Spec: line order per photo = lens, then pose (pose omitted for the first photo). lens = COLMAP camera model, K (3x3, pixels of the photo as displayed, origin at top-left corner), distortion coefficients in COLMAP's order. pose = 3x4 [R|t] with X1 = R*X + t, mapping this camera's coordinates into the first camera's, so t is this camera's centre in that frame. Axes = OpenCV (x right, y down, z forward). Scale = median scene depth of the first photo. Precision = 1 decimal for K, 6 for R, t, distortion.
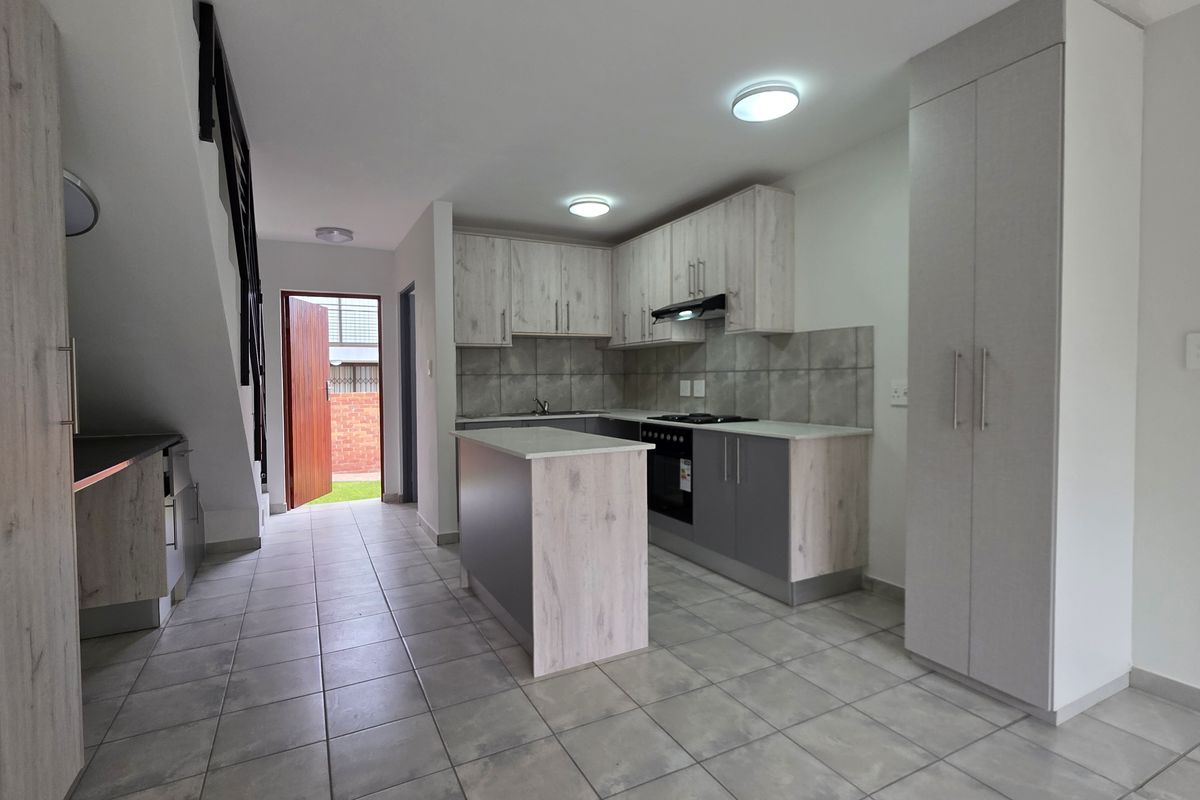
lens RADIAL K [[577.9, 0, 601.9], [0, 577.9, 399.1], [0, 0, 1]] dist [-0.002665, -0.000231]
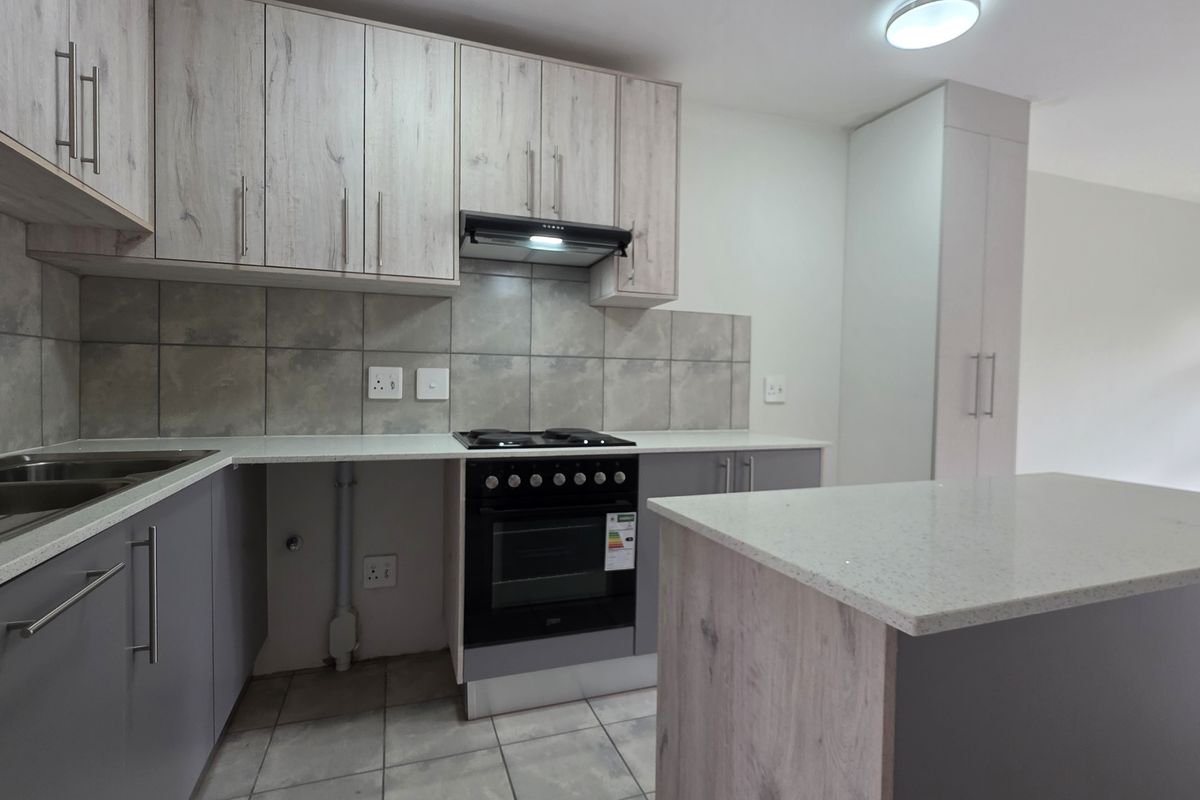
lens RADIAL K [[577.9, 0, 599.7], [0, 577.9, 398.3], [0, 0, 1]] dist [-0.002665, -0.000231]
pose [[0.137736, -0.013630, 0.990375, -0.396663], [0.017750, 0.999779, 0.011291, -0.010188], [-0.990310, 0.016024, 0.137948, 0.940696]]
